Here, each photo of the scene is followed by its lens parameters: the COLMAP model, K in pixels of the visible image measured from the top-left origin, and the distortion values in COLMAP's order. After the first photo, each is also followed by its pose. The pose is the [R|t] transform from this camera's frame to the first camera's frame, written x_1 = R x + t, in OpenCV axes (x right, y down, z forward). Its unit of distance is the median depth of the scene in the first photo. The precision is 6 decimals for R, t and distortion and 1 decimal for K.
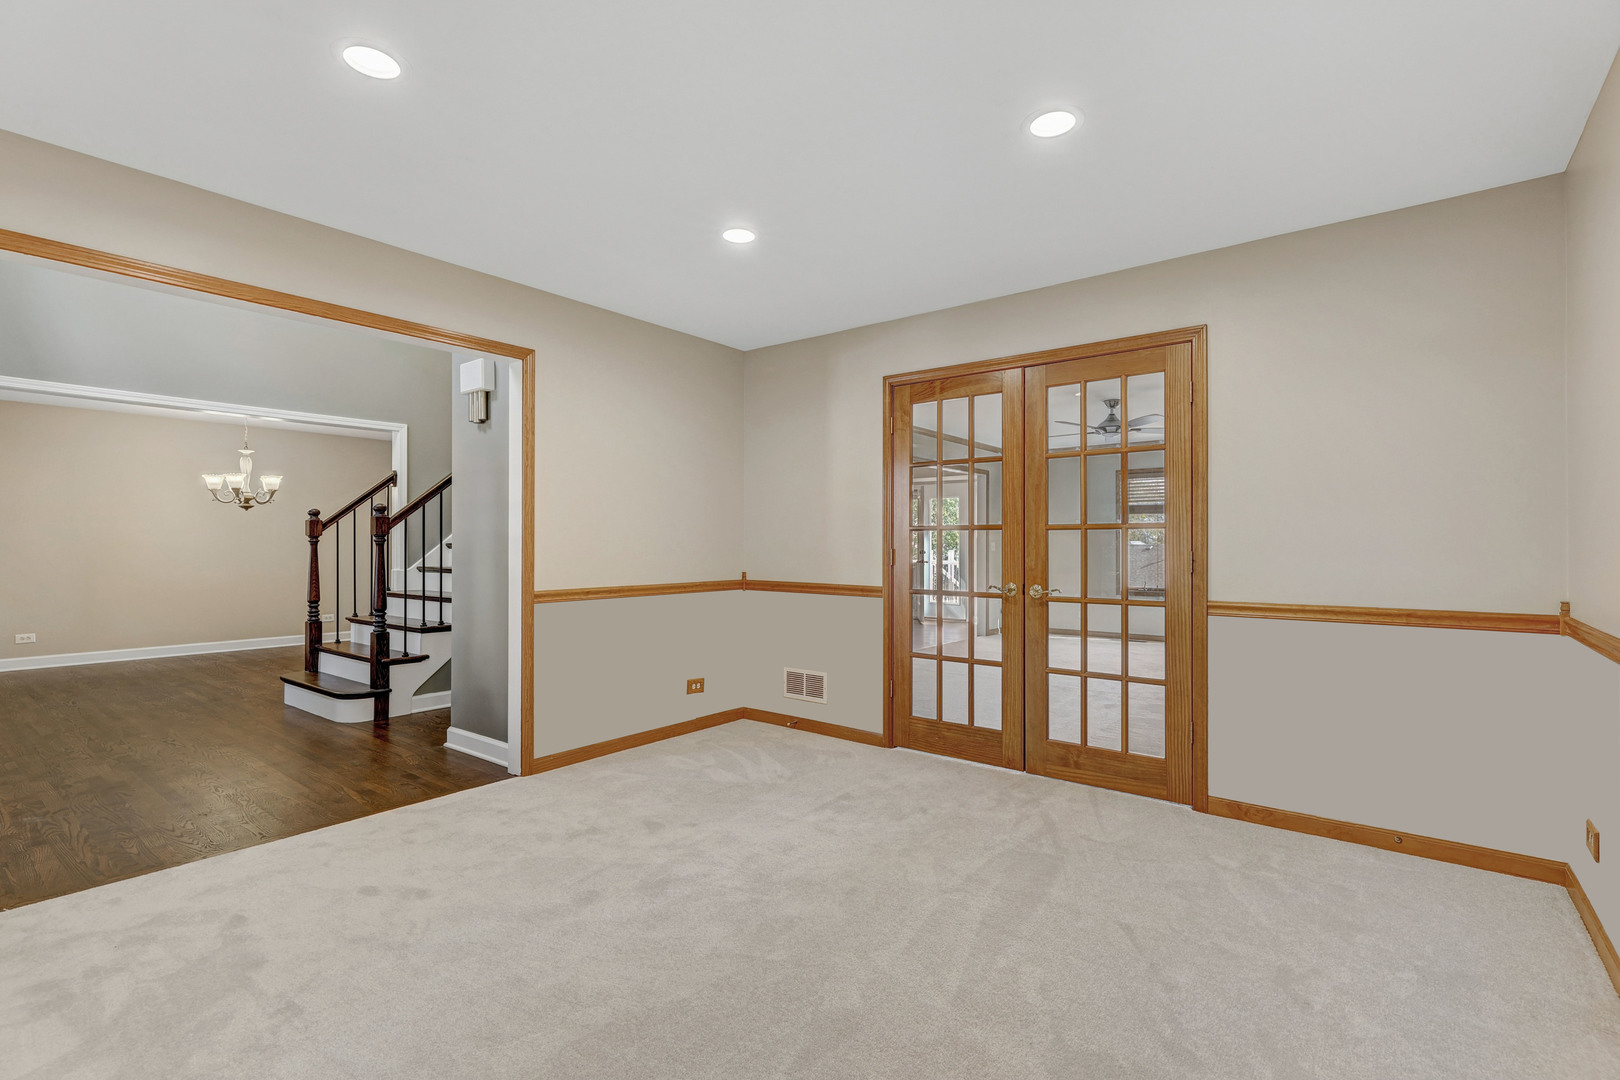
lens RADIAL K [[745.5, 0, 811.1], [0, 745.5, 546.0], [0, 0, 1]] dist [0.000663, 0.000062]
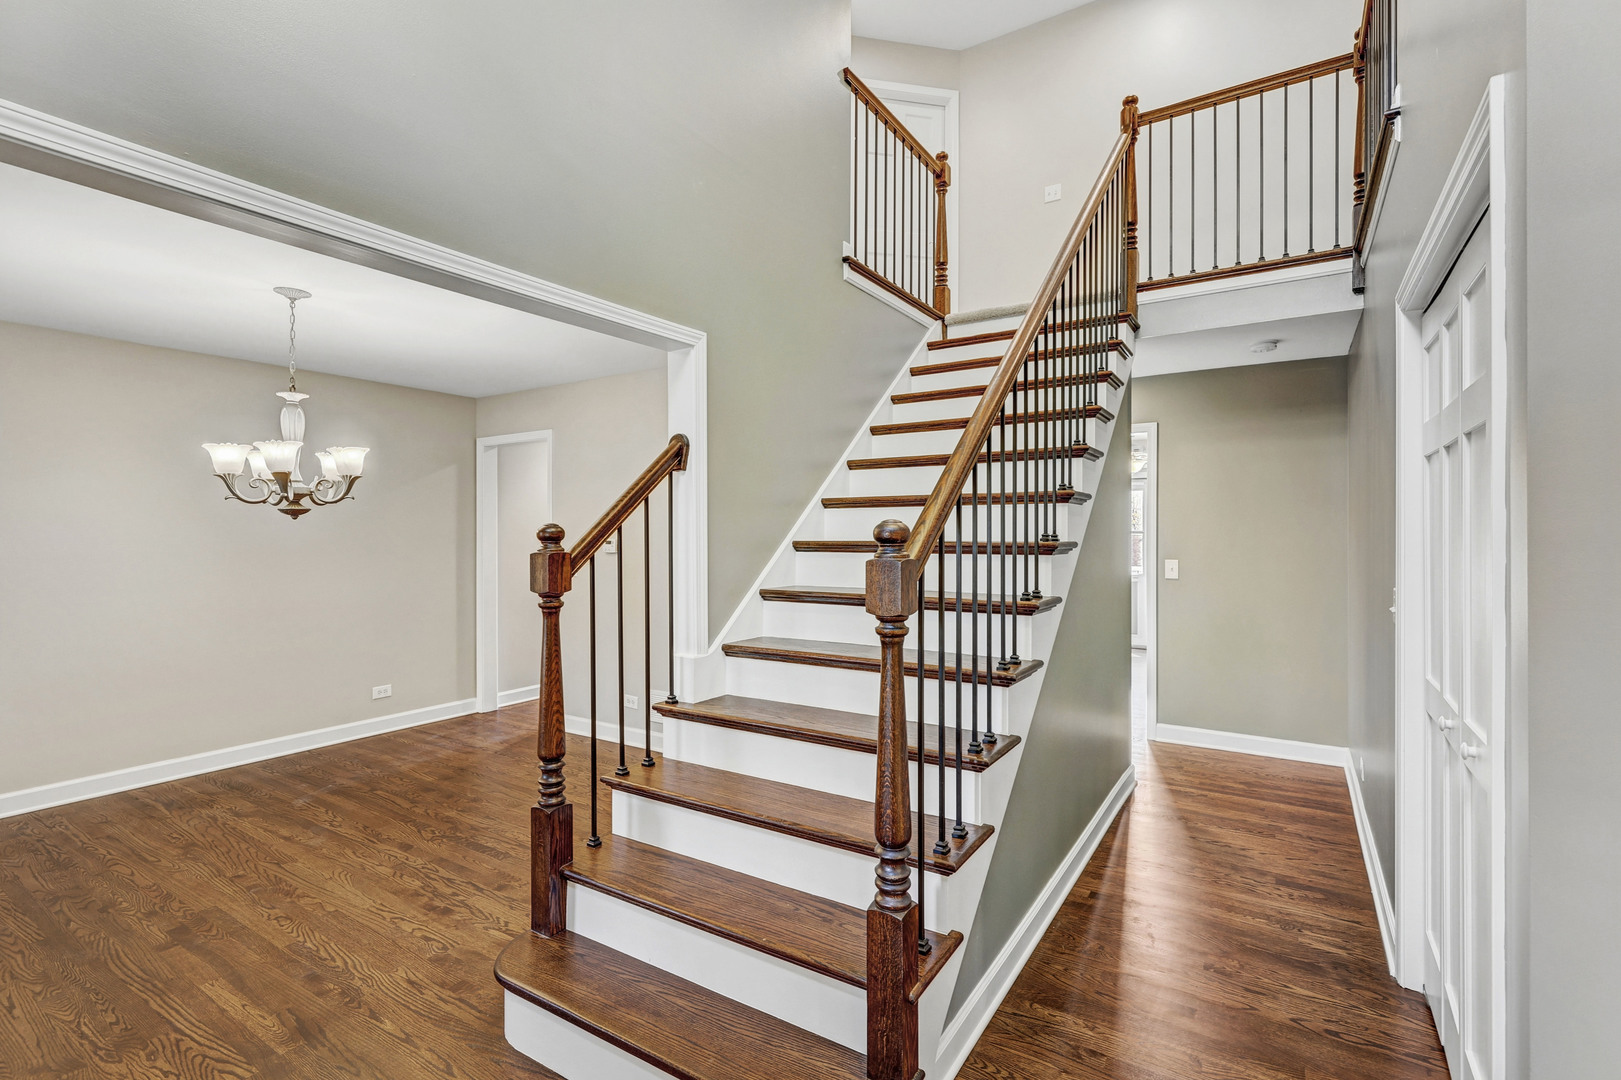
lens RADIAL K [[746.0, 0, 808.7], [0, 746.0, 548.2], [0, 0, 1]] dist [0.000663, 0.000062]
pose [[0.996928, -0.008118, 0.077907, -0.477615], [0.006714, 0.999811, 0.018260, -0.036647], [-0.078041, -0.017681, 0.996793, 0.508561]]
